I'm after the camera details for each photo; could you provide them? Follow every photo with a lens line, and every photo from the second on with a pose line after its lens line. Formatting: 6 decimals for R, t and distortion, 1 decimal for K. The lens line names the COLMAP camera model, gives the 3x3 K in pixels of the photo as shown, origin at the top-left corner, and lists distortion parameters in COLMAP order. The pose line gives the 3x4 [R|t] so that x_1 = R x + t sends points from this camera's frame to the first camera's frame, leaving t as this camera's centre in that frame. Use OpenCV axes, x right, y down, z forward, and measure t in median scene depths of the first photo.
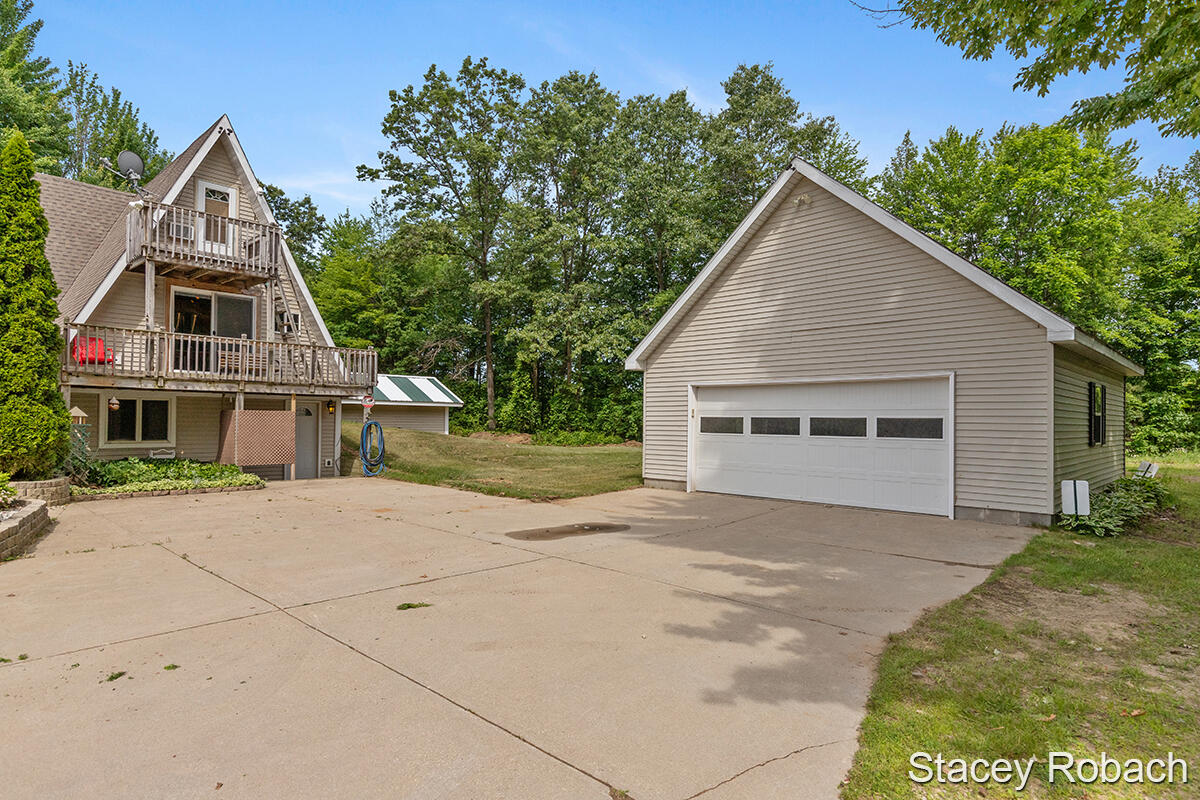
lens RADIAL K [[647.1, 0, 605.5], [0, 647.1, 412.4], [0, 0, 1]] dist [0.000558, 0.000358]
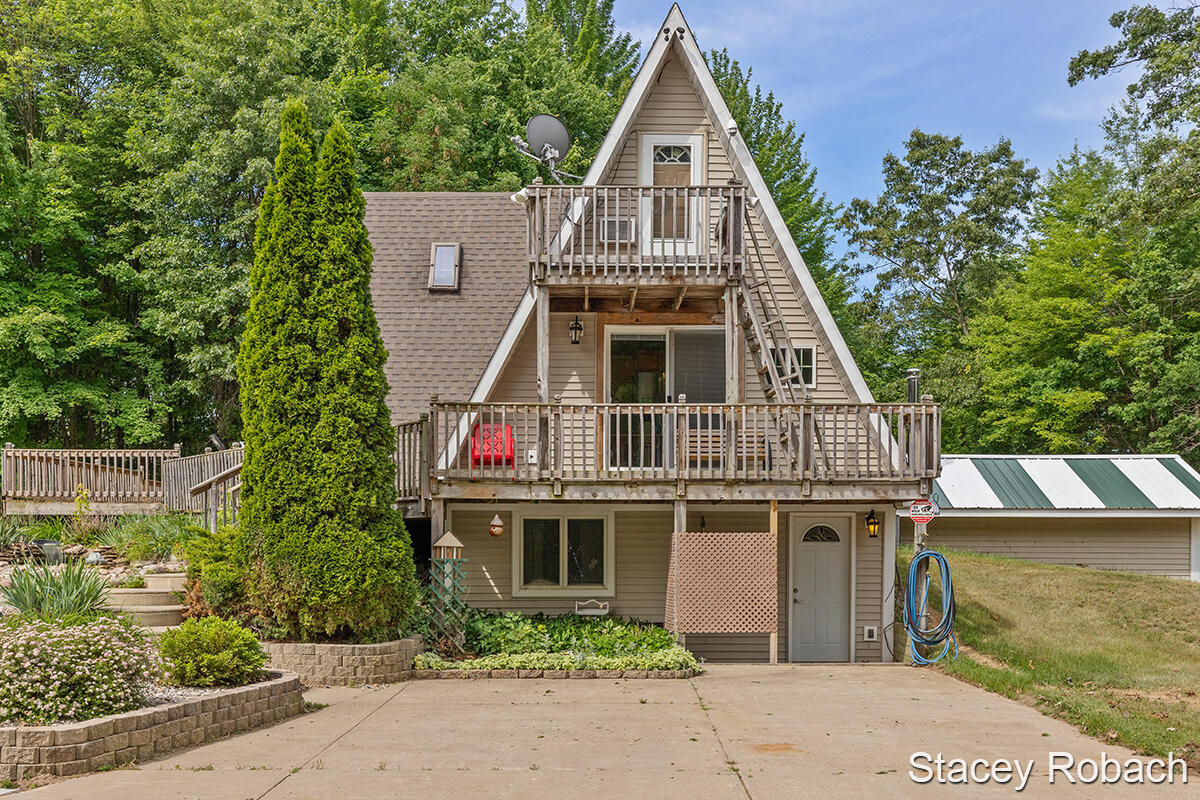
lens RADIAL K [[1170.7, 0, 597.7], [0, 1170.7, 587.5], [0, 0, 1]] dist [-0.002642, -0.010687]
pose [[0.684941, 0.016502, -0.728412, 0.115395], [0.015832, 0.999170, 0.037523, 0.004495], [0.728427, -0.037234, 0.684111, 0.253000]]
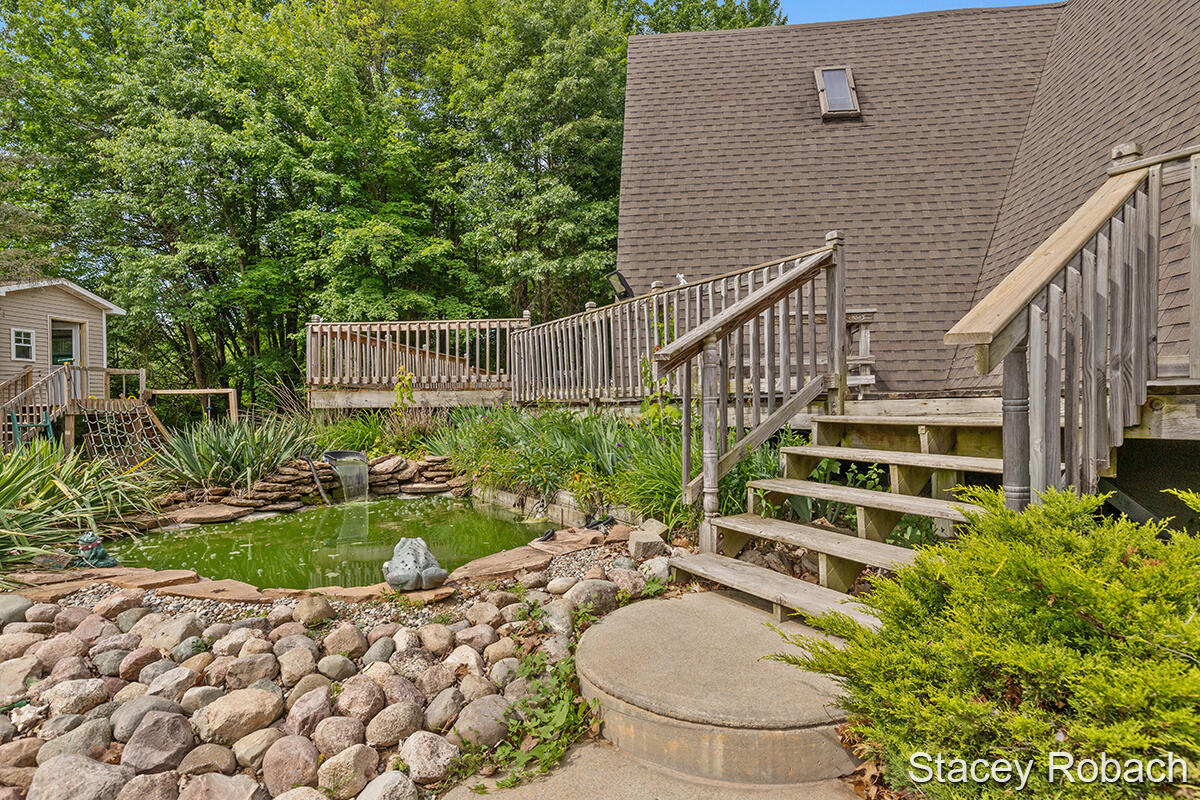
lens RADIAL K [[618.2, 0, 600.0], [0, 618.2, 400.0], [0, 0, 1]] dist [0.009796, 0.000438]
pose [[0.582699, -0.028009, -0.812205, -0.802133], [0.028289, 0.999499, -0.014173, -0.034608], [0.812196, -0.014718, 0.583199, 0.593050]]
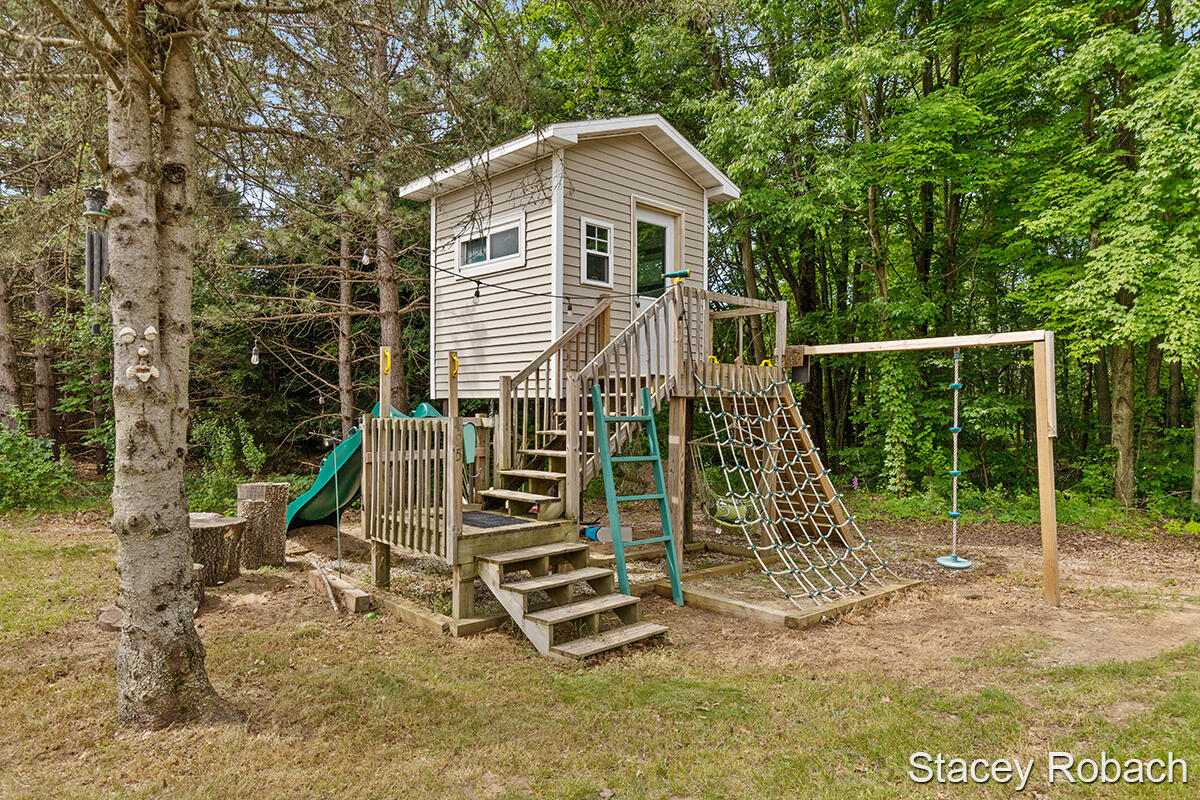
lens RADIAL K [[743.6, 0, 600.0], [0, 743.6, 400.0], [0, 0, 1]] dist [-0.000460, -0.000145]
pose [[-0.029648, -0.013249, -0.999473, -1.565006], [0.005822, 0.999893, -0.013427, -0.040243], [0.999543, -0.006217, -0.029567, 0.445920]]
